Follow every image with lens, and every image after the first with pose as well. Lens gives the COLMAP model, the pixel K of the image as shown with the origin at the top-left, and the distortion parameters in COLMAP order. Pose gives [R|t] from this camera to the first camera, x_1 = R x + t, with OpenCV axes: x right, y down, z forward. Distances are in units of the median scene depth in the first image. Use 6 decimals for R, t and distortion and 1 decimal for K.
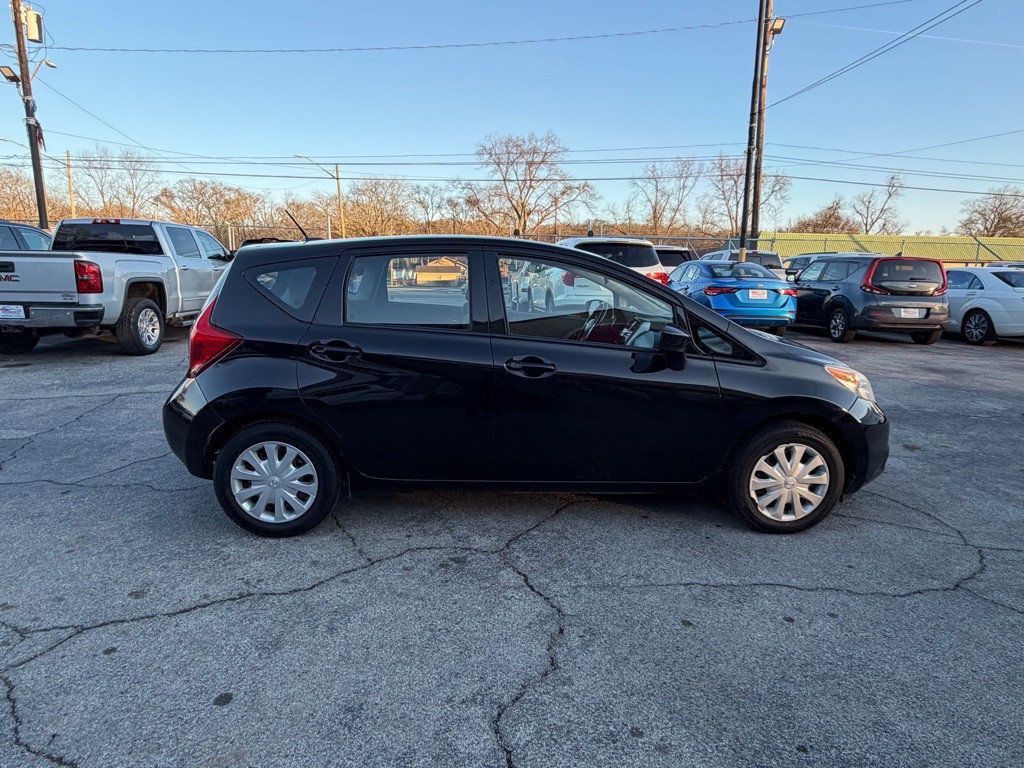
lens RADIAL K [[603.1, 0, 517.6], [0, 603.1, 381.1], [0, 0, 1]] dist [-0.000368, -0.000542]
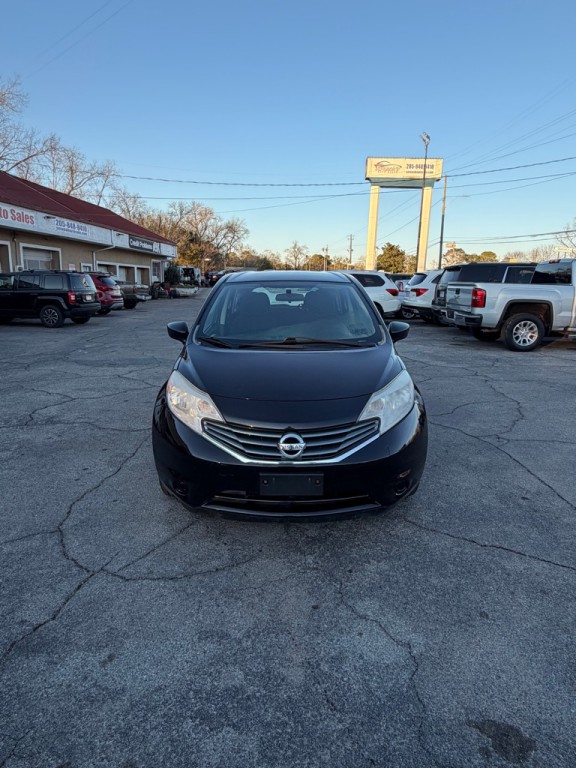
lens RADIAL K [[452.3, 0, 285.7], [0, 452.3, 385.1], [0, 0, 1]] dist [-0.000368, -0.000542]
pose [[-0.051240, 0.207064, -0.976985, 0.378416], [-0.198035, 0.956737, 0.213159, -0.064558], [0.978855, 0.204399, -0.008017, 0.337336]]
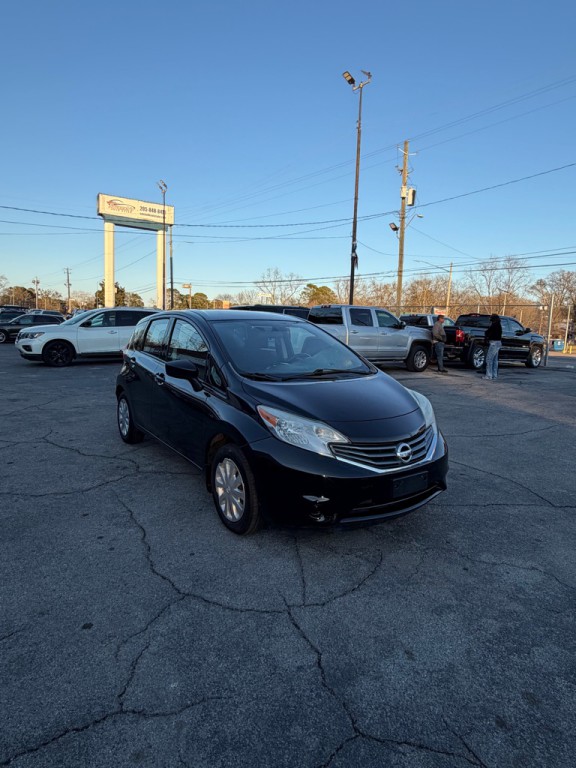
lens RADIAL K [[452.3, 0, 287.0], [0, 452.3, 383.2], [0, 0, 1]] dist [-0.000368, -0.000542]
pose [[0.521240, 0.108514, -0.846483, 0.360654], [-0.178546, 0.983799, 0.016174, -0.026565], [0.834524, 0.142706, 0.532170, 0.150307]]
